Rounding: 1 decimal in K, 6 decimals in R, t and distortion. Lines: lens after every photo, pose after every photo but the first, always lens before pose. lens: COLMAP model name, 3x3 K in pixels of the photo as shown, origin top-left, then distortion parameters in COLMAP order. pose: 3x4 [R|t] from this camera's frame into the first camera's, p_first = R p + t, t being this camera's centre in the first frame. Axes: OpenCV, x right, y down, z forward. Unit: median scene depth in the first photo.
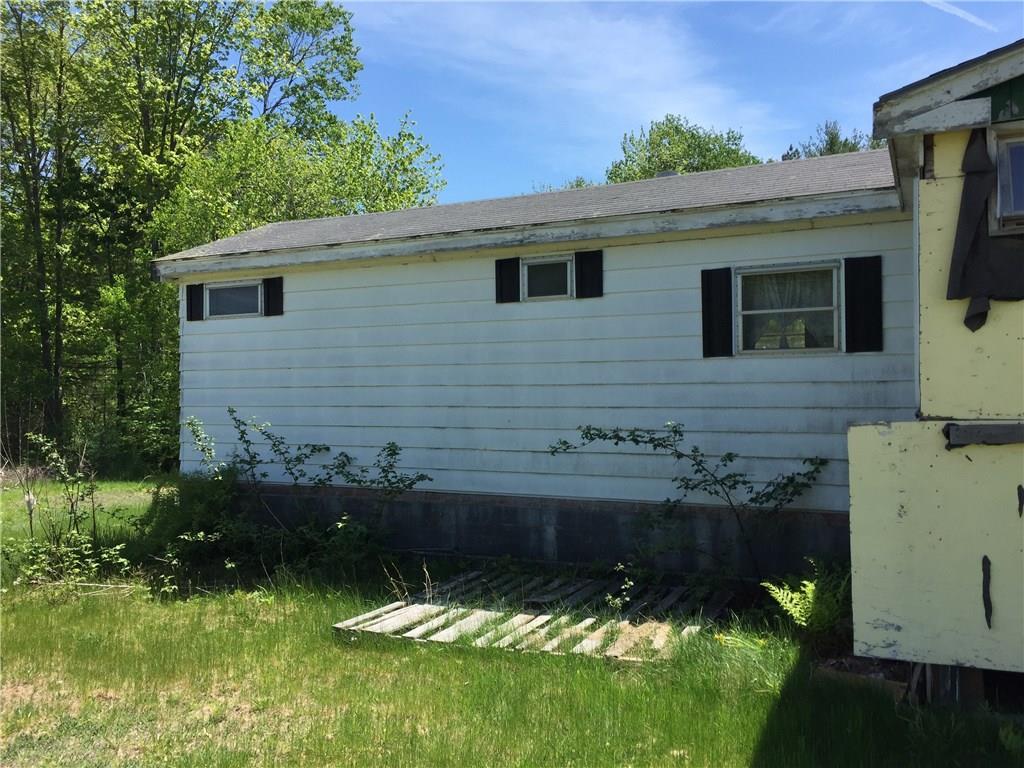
lens RADIAL K [[873.1, 0, 508.7], [0, 873.1, 385.5], [0, 0, 1]] dist [0.057274, -0.053714]
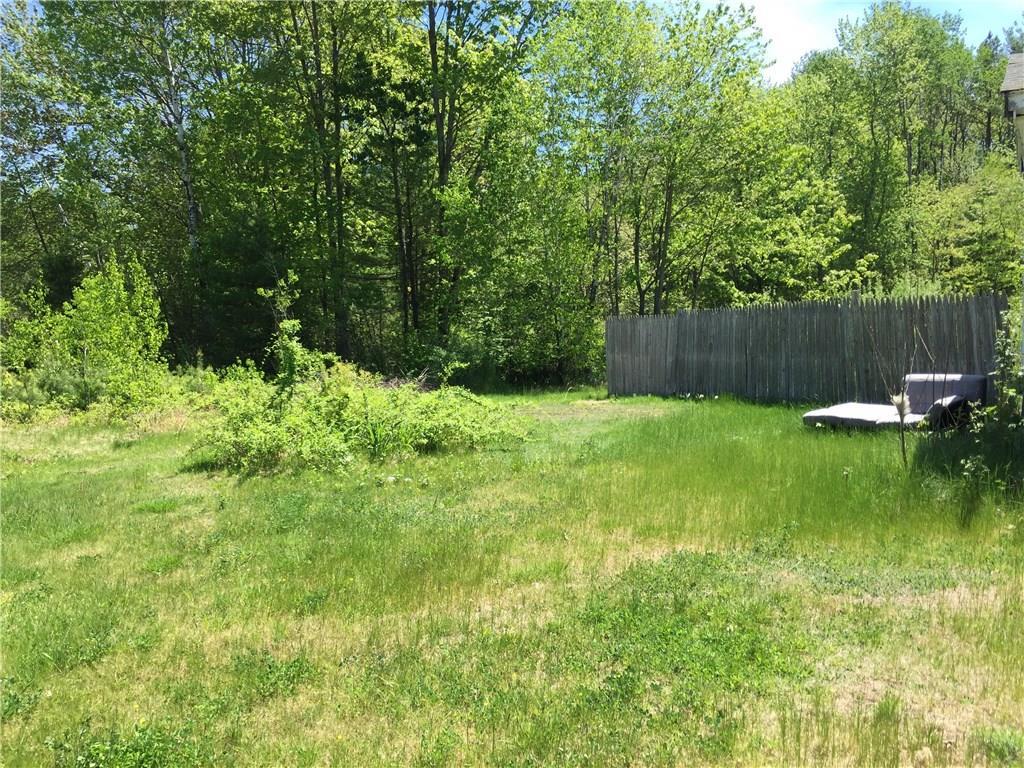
lens RADIAL K [[873.1, 0, 513.4], [0, 873.1, 386.0], [0, 0, 1]] dist [0.057274, -0.053714]
pose [[0.995934, -0.005855, -0.089899, -0.905892], [0.013507, 0.996311, 0.084744, 0.054534], [0.089071, -0.085614, 0.992339, 0.242923]]
